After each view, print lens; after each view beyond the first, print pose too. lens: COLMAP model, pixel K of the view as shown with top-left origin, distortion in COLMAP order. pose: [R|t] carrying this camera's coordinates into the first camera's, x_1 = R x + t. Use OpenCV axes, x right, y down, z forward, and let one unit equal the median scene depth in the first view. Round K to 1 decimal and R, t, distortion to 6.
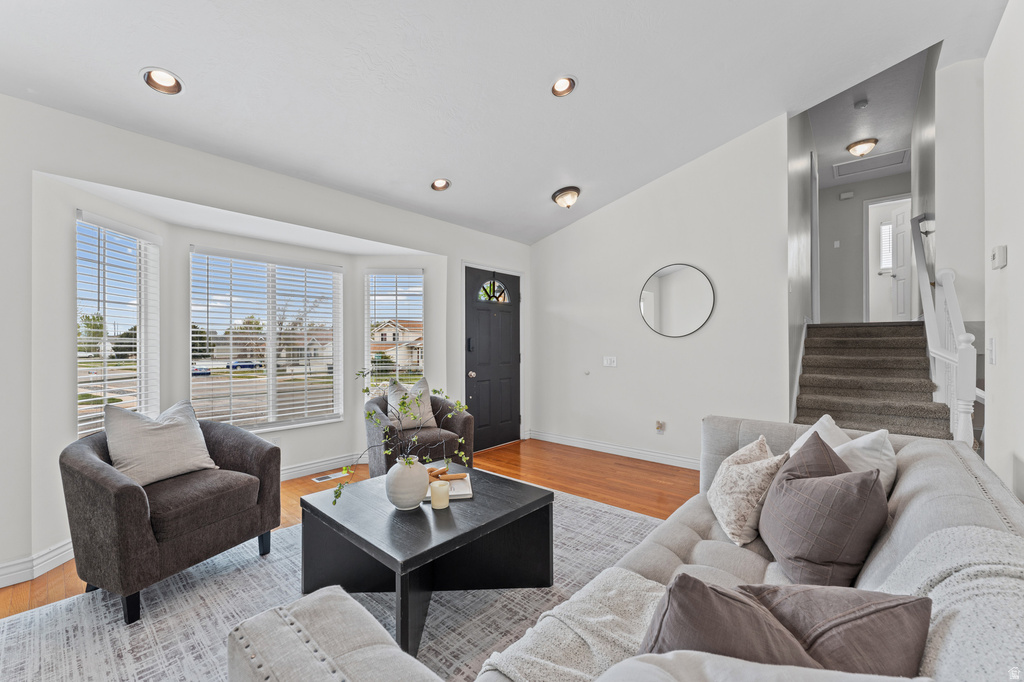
lens RADIAL K [[409.3, 0, 503.8], [0, 409.3, 343.5], [0, 0, 1]] dist [0.002121, 0.000176]
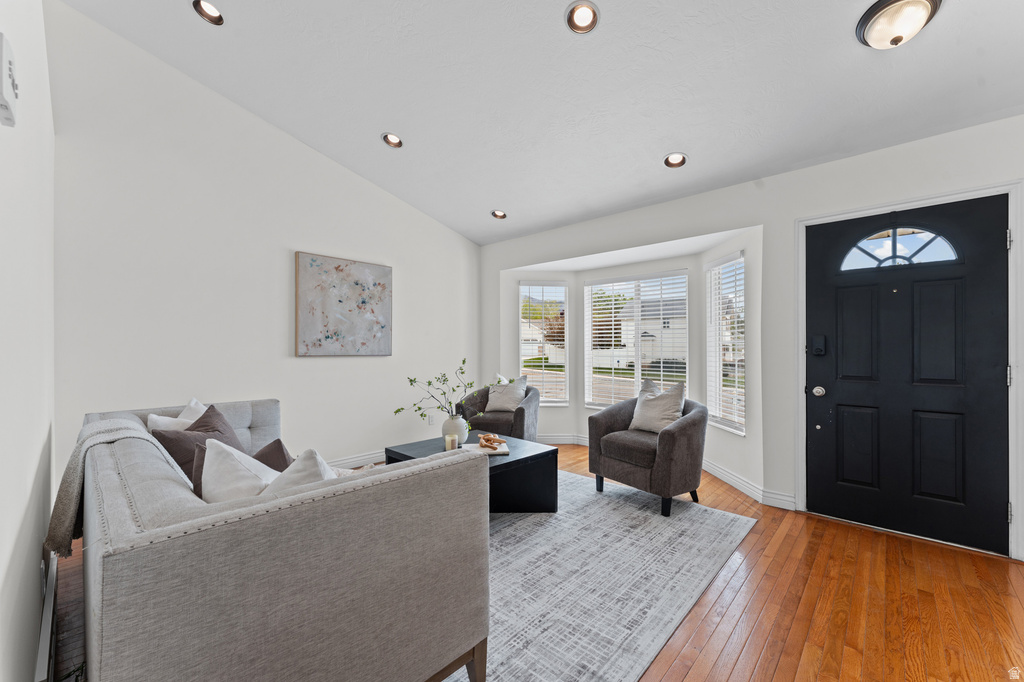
lens RADIAL K [[409.3, 0, 503.4], [0, 409.3, 344.8], [0, 0, 1]] dist [0.002121, 0.000176]
pose [[-0.023450, -0.004168, -0.999716, 0.575995], [0.003822, 0.999984, -0.004258, 0.003548], [0.999718, -0.003920, -0.023433, 0.523867]]
